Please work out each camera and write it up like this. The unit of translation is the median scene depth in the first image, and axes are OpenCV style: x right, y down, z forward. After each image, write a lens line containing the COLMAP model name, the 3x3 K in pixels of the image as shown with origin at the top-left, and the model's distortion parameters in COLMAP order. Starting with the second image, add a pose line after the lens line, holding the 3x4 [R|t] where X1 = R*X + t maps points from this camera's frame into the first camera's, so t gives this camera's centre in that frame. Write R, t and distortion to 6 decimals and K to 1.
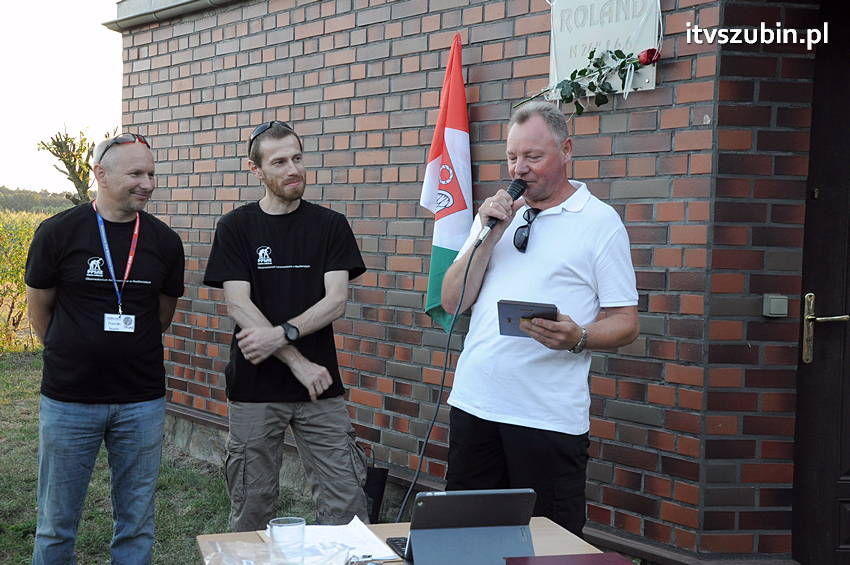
lens RADIAL K [[1162.0, 0, 426.2], [0, 1162.0, 286.5], [0, 0, 1]] dist [0.079508, 0.540072]
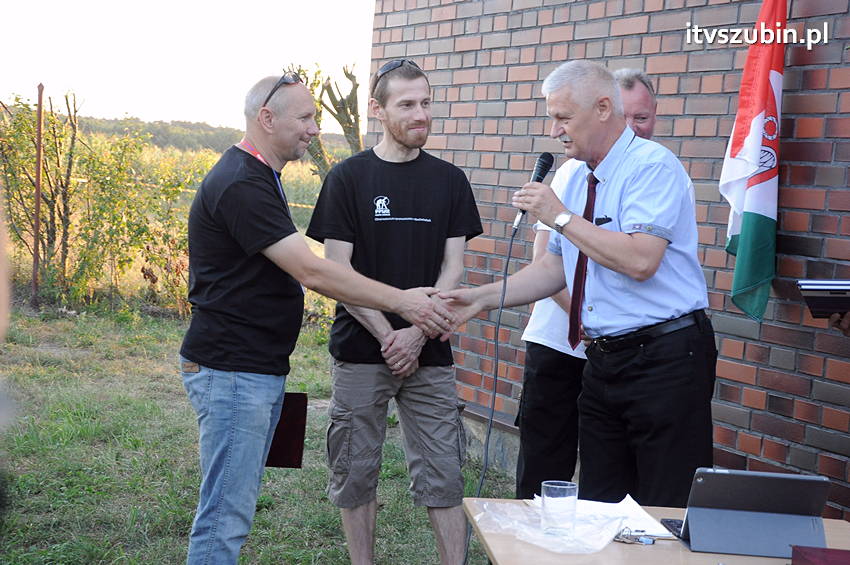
lens RADIAL K [[1497.2, 0, 425.6], [0, 1497.2, 287.9], [0, 0, 1]] dist [0.286794, 0.187180]
pose [[0.980021, 0.057236, -0.190480, 0.001132], [-0.054193, 0.998306, 0.021150, 0.007124], [0.191368, -0.010405, 0.981463, -0.117144]]
